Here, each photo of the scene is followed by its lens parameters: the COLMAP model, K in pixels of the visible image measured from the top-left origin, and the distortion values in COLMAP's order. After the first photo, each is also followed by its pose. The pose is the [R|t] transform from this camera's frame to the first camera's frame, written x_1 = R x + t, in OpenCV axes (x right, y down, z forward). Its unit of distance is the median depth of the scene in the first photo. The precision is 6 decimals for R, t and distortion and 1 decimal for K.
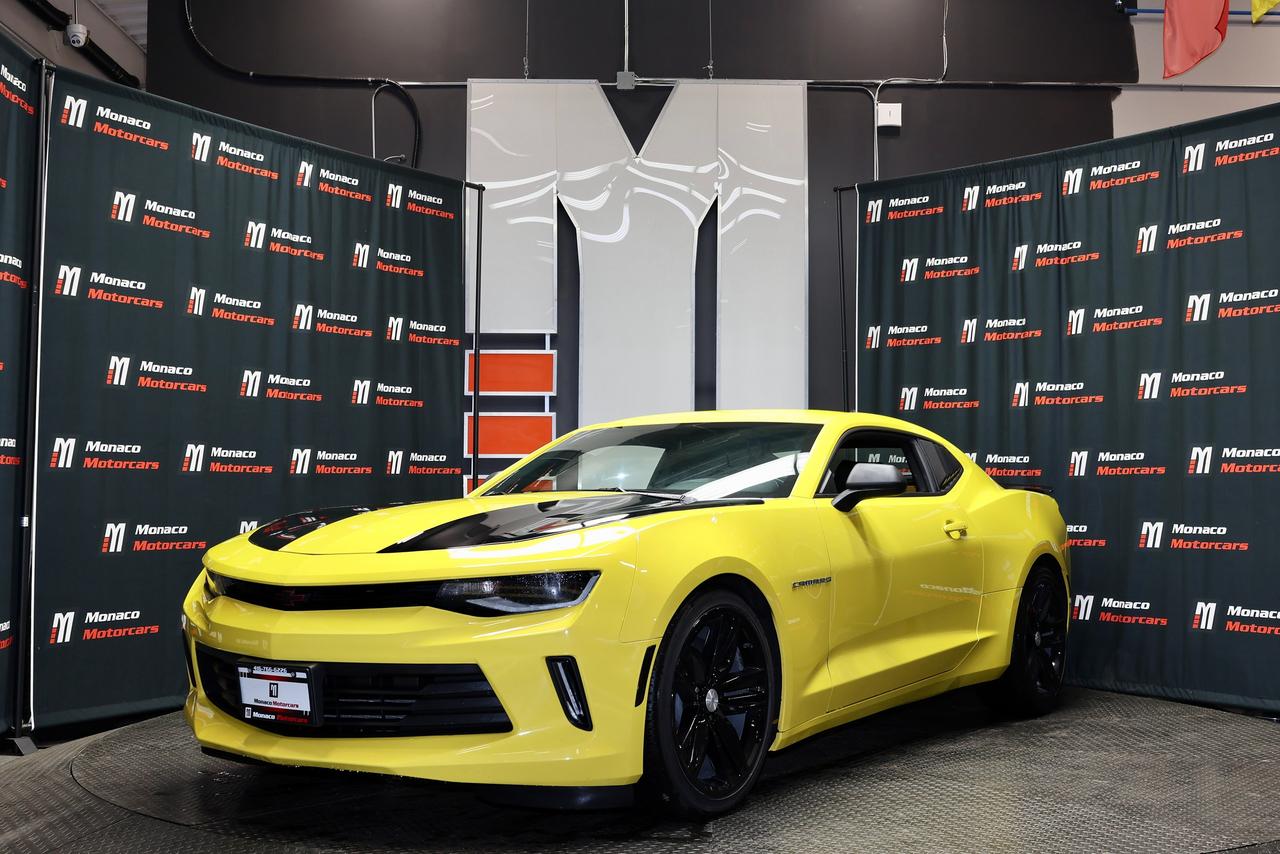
lens RADIAL K [[1367.9, 0, 640.0], [0, 1367.9, 427.0], [0, 0, 1]] dist [-0.001073, -0.017638]
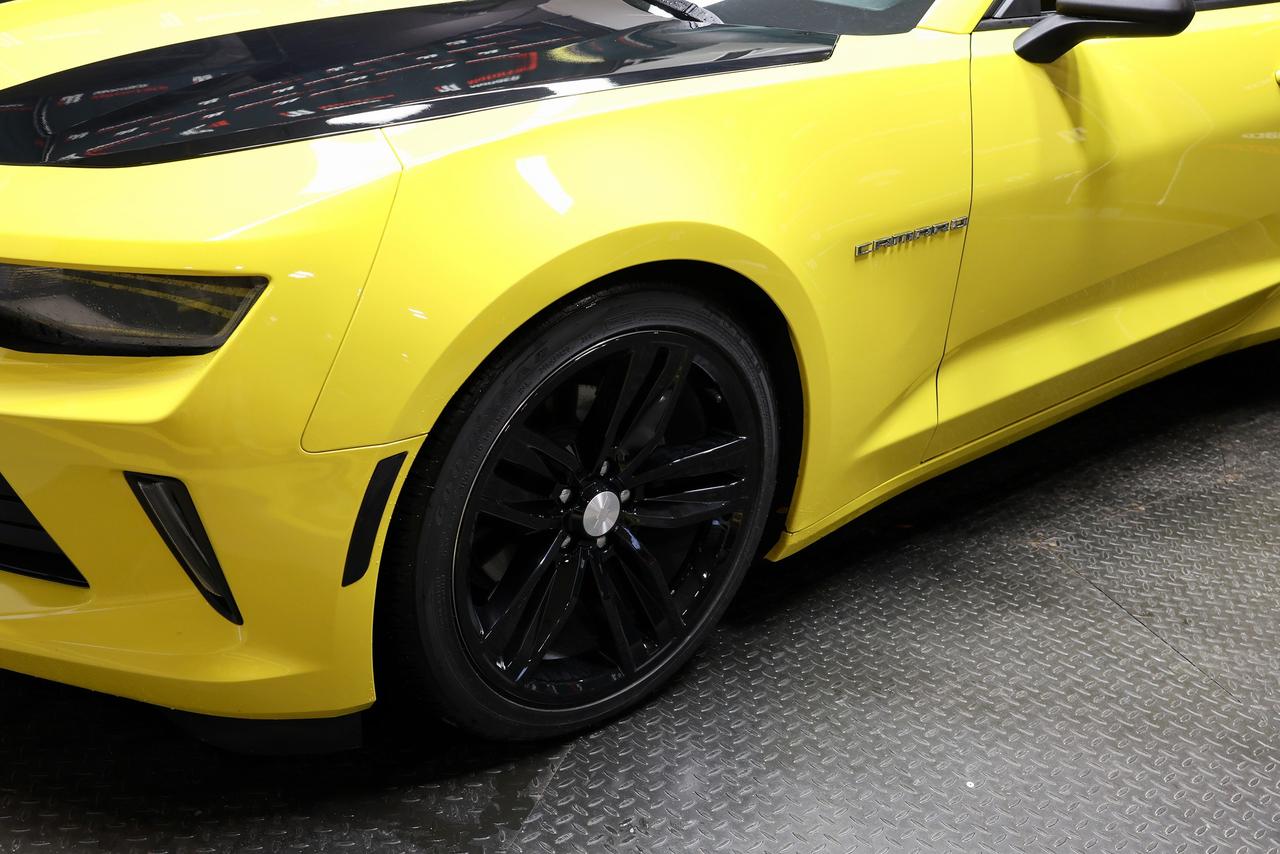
lens RADIAL K [[1524.9, 0, 640.0], [0, 1524.9, 427.0], [0, 0, 1]] dist [0.000186, -0.000002]
pose [[0.974788, 0.153605, -0.161847, 0.133181], [-0.069577, 0.898414, 0.433603, -0.049262], [0.212009, -0.411410, 0.886450, 0.505774]]
